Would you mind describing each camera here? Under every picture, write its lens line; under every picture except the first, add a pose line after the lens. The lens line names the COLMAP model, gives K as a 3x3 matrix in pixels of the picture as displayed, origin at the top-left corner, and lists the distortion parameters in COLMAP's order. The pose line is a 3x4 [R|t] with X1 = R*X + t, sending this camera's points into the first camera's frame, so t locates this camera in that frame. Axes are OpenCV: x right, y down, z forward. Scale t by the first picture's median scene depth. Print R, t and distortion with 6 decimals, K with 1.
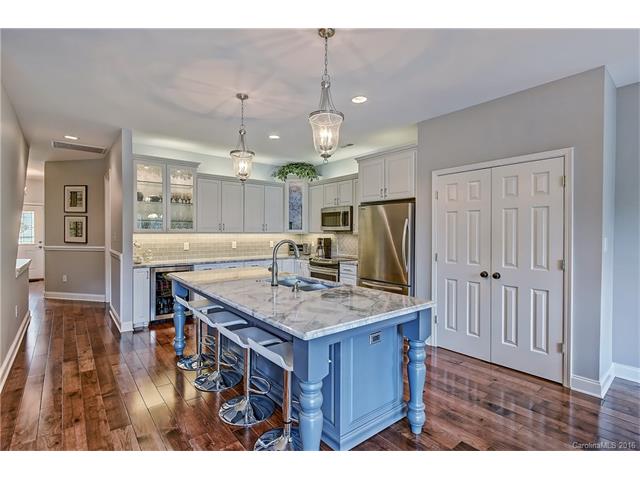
lens RADIAL K [[313.0, 0, 319.3], [0, 313.0, 234.0], [0, 0, 1]] dist [-0.003808, 0.000353]
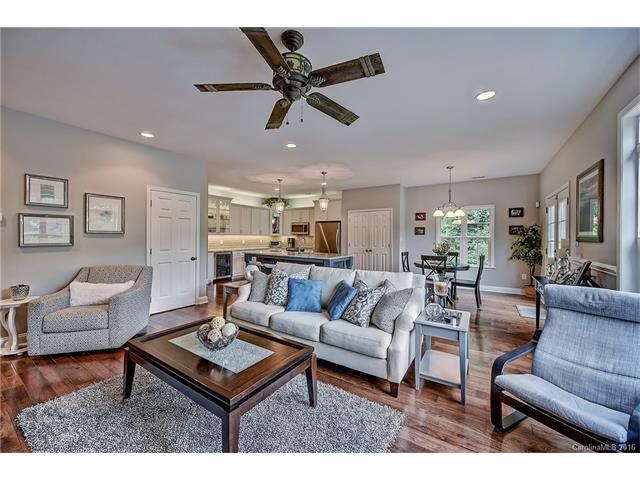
lens RADIAL K [[254.2, 0, 320.4], [0, 254.2, 238.0], [0, 0, 1]] dist [-0.000394, -0.000455]
pose [[0.952901, 0.001941, 0.303274, -0.363725], [-0.002388, 0.999997, 0.001106, 0.013464], [-0.303271, -0.001778, 0.952903, -0.680295]]
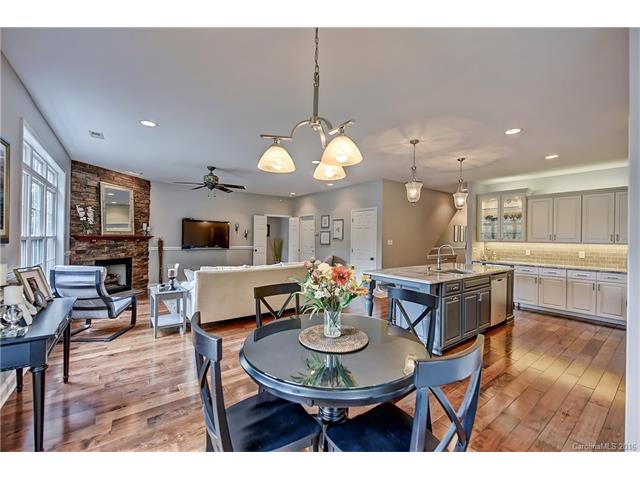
lens RADIAL K [[267.4, 0, 320.8], [0, 267.4, 239.5], [0, 0, 1]] dist [0.008019, -0.000167]
pose [[-0.040505, 0.003445, -0.999173, 0.808488], [-0.021576, 0.999758, 0.004322, -0.000300], [0.998946, 0.021733, -0.040421, 0.207648]]
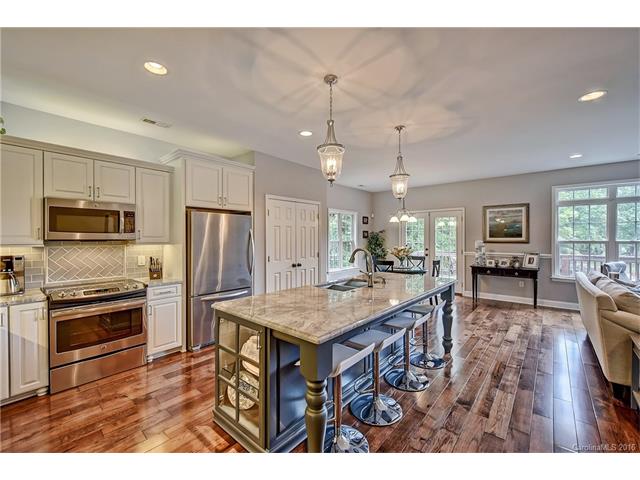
lens RADIAL K [[267.4, 0, 324.8], [0, 267.4, 238.7], [0, 0, 1]] dist [0.008019, -0.000167]
pose [[-0.190305, -0.007392, 0.981697, -0.620865], [0.007526, 0.999931, 0.008988, -0.016756], [-0.981696, 0.009098, -0.190236, 0.761890]]
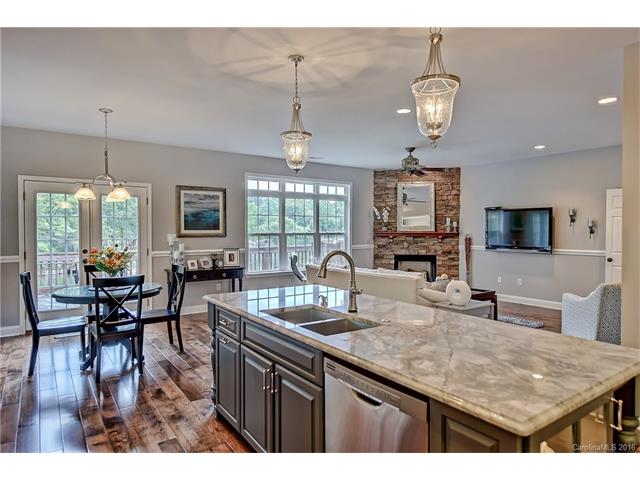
lens RADIAL K [[397.4, 0, 319.8], [0, 397.4, 237.1], [0, 0, 1]] dist [0.003713, 0.000272]
pose [[-0.997804, -0.005822, 0.065987, -0.069766], [-0.003808, 0.999524, 0.030599, -0.023447], [-0.066134, 0.030281, -0.997351, 1.084435]]
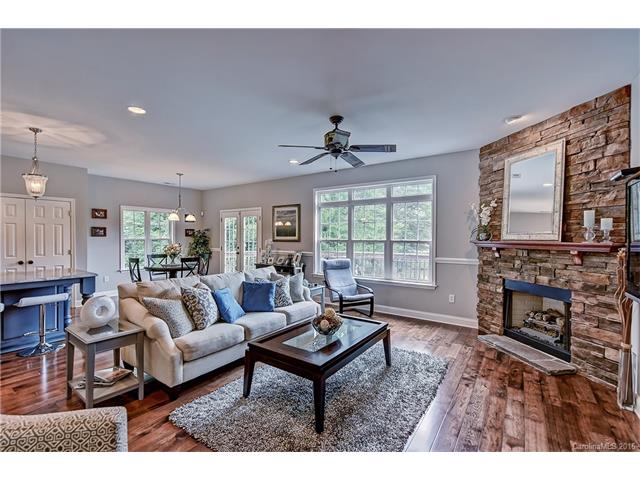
lens RADIAL K [[282.8, 0, 323.0], [0, 282.8, 239.6], [0, 0, 1]] dist [-0.006995, 0.000567]
pose [[-0.283691, -0.012990, 0.958828, -0.923917], [0.000556, 0.999906, 0.013711, -0.007700], [-0.958916, 0.004422, -0.283657, -0.075919]]
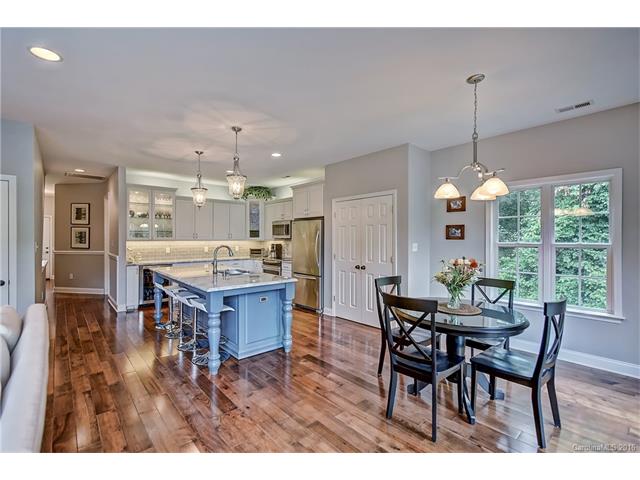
lens RADIAL K [[296.7, 0, 323.5], [0, 296.7, 237.3], [0, 0, 1]] dist [-0.002958, -0.000556]
pose [[0.998911, -0.001916, 0.046627, 0.198233], [0.002308, 0.999962, -0.008353, -0.004441], [-0.046610, 0.008451, 0.998877, -0.323960]]
